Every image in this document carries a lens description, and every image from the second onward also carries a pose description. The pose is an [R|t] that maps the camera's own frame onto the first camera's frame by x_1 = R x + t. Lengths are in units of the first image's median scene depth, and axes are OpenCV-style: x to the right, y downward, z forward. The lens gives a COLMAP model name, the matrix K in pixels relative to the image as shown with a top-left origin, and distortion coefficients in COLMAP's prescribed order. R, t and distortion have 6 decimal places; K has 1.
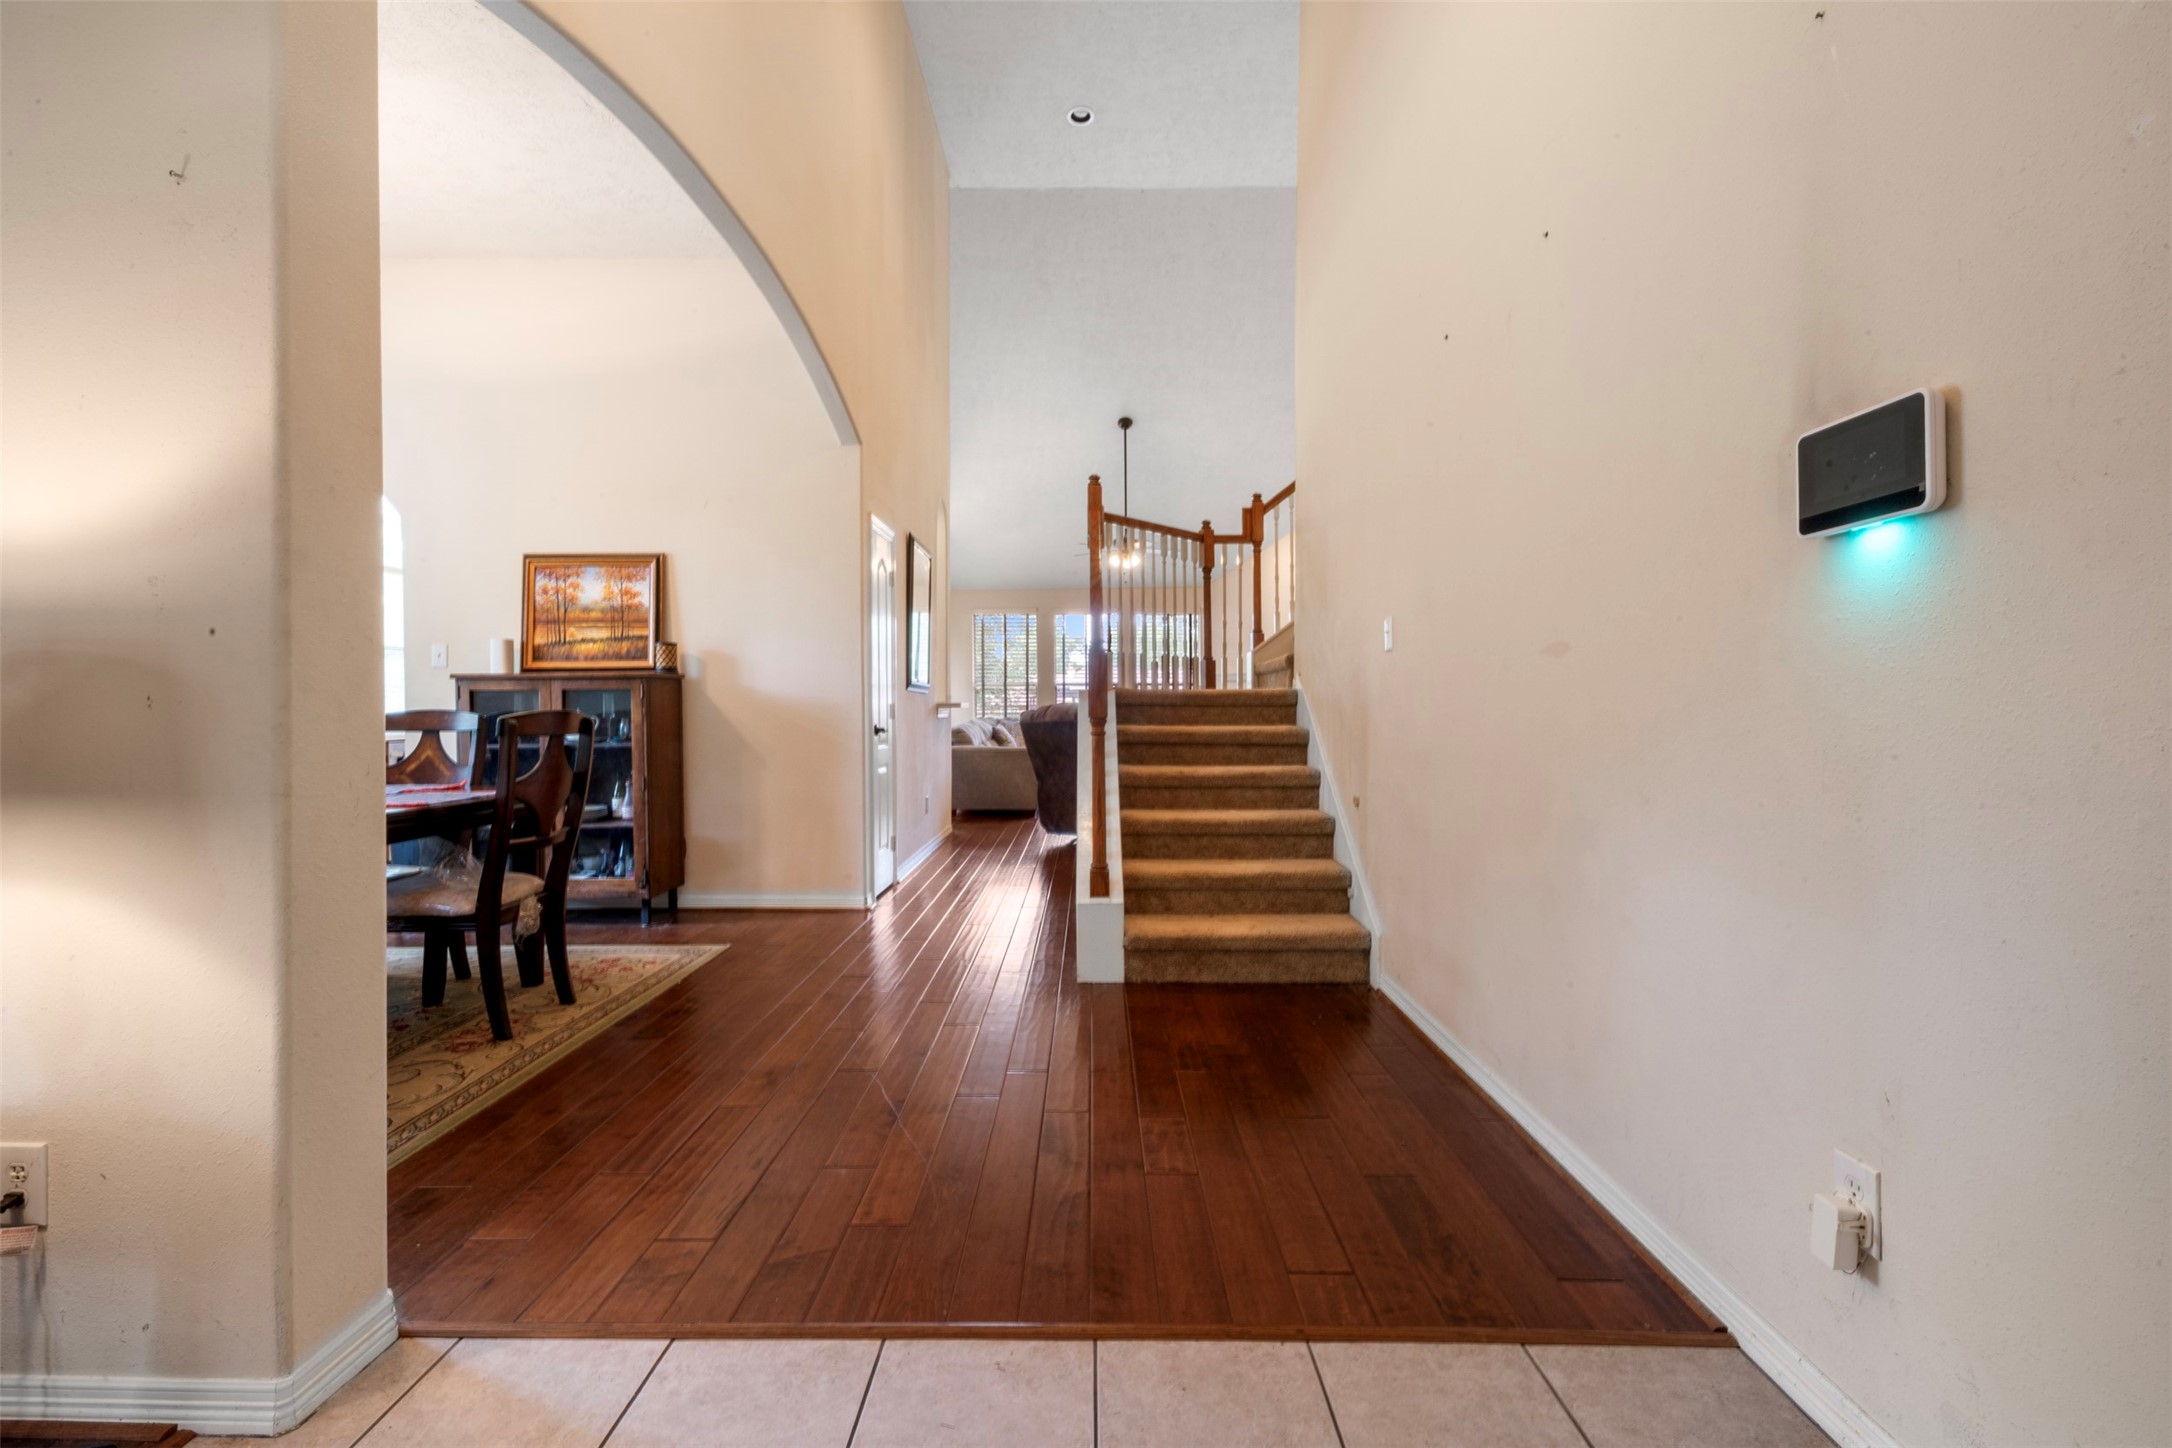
lens RADIAL K [[898.1, 0, 1083.1], [0, 898.1, 717.5], [0, 0, 1]] dist [-0.000455, -0.000015]
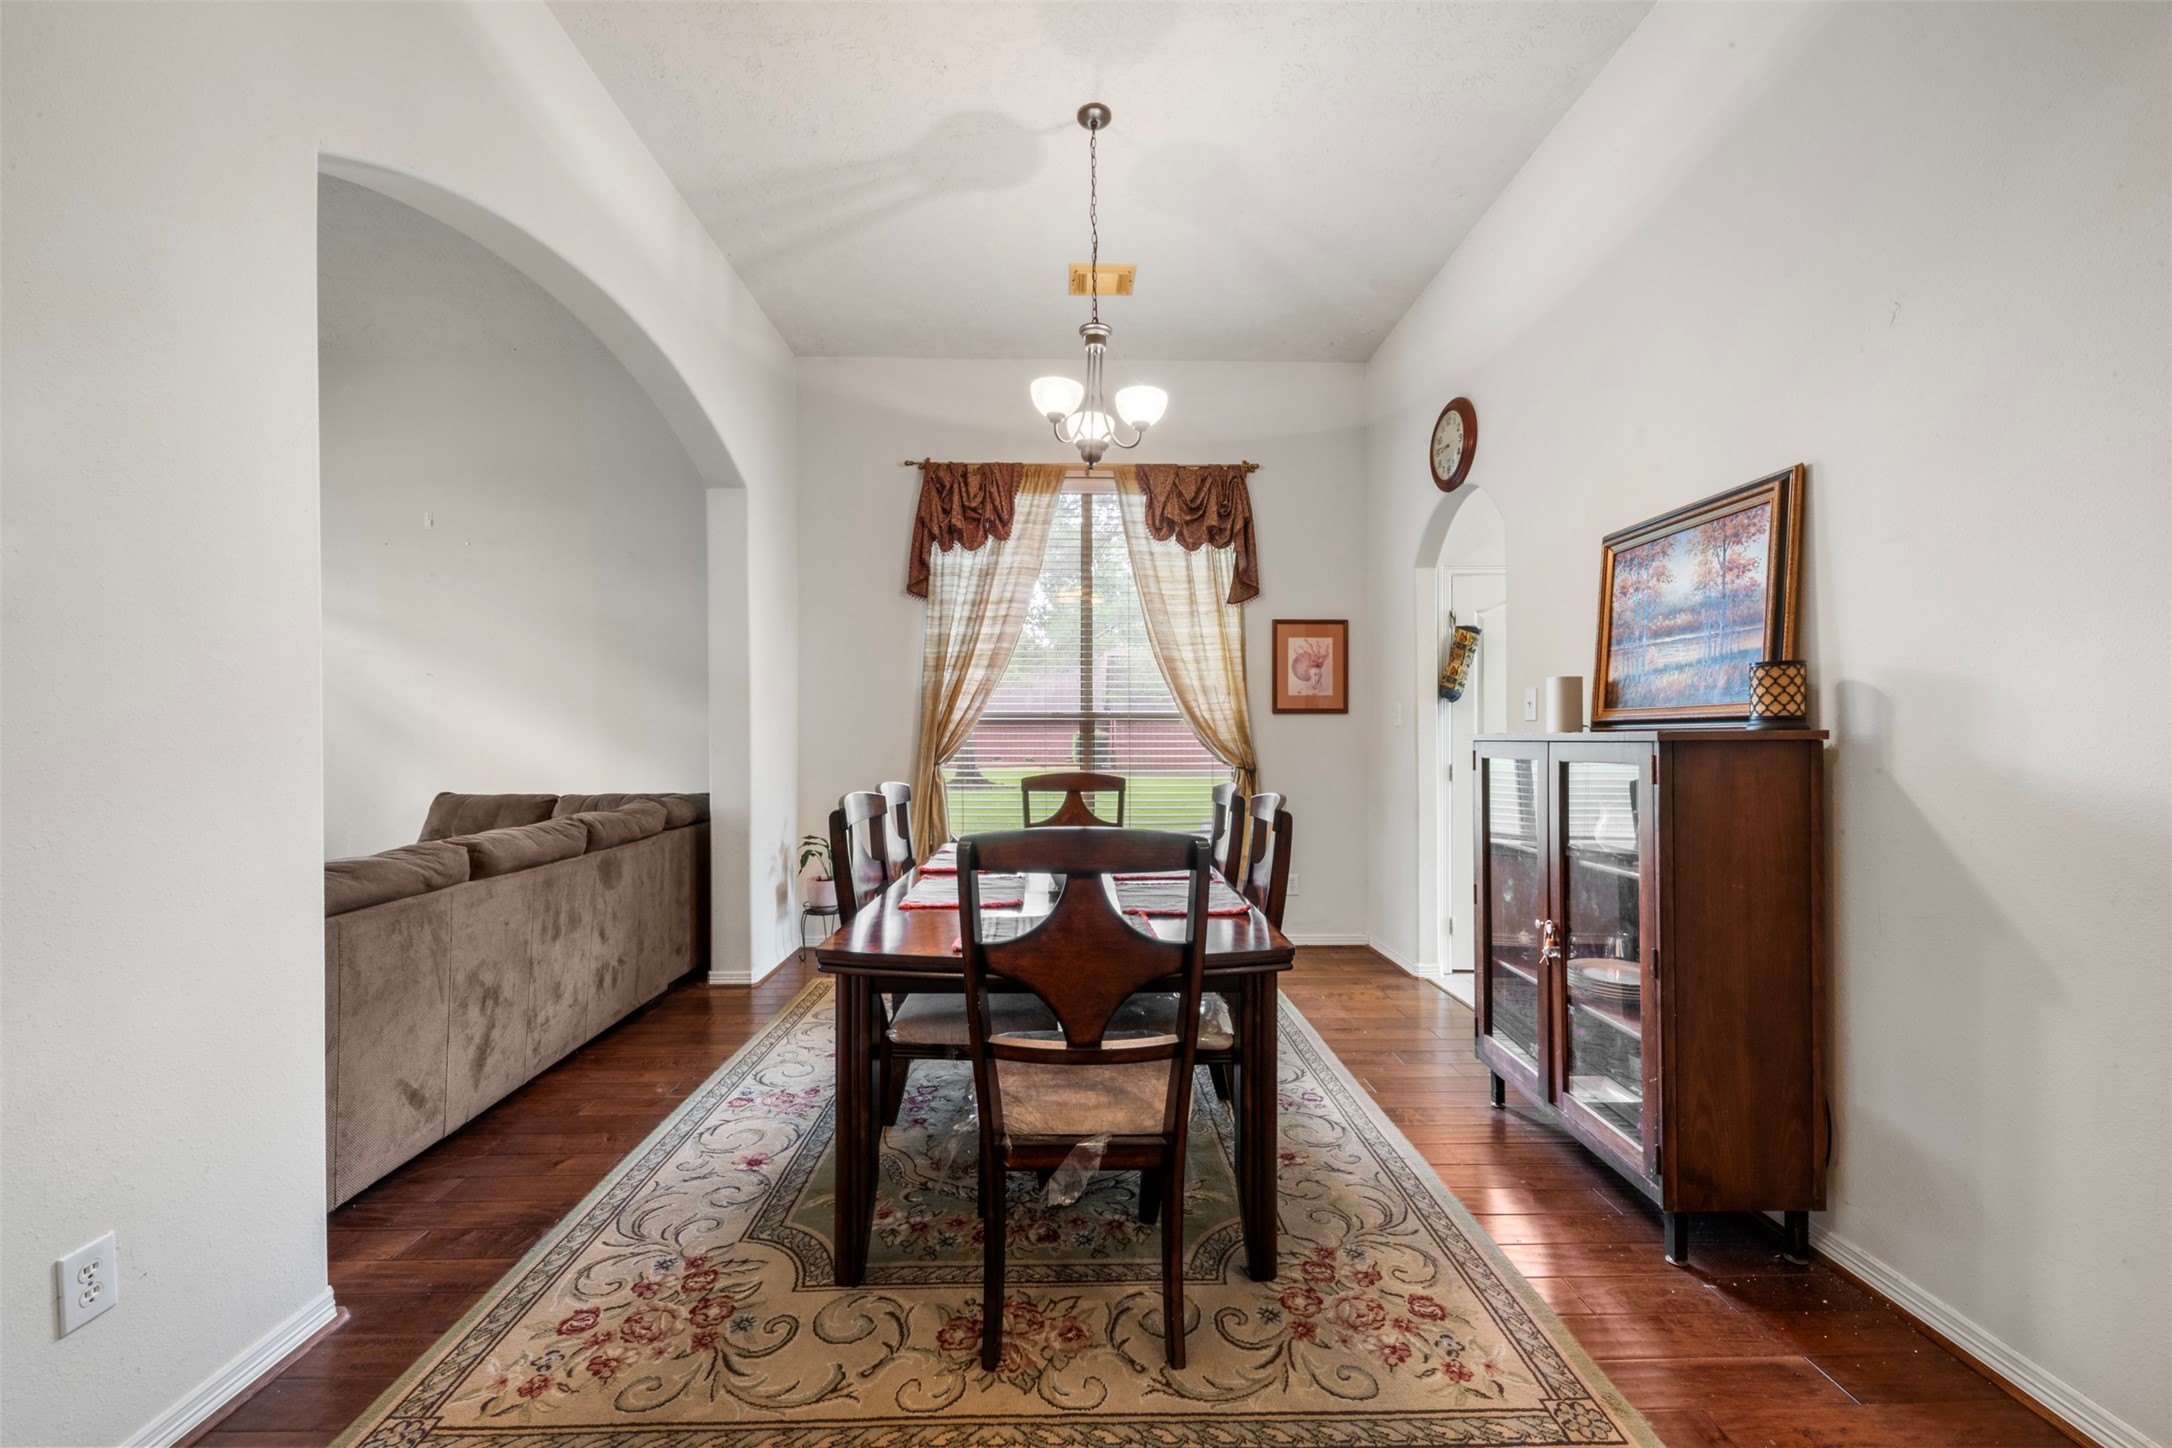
lens RADIAL K [[835.3, 0, 1078.8], [0, 835.3, 733.4], [0, 0, 1]] dist [0.007718, -0.000020]
pose [[0.007890, 0.004587, -0.999958, -0.039102], [0.000738, 0.999989, 0.004593, -0.048065], [0.999969, -0.000774, 0.007887, 0.630537]]
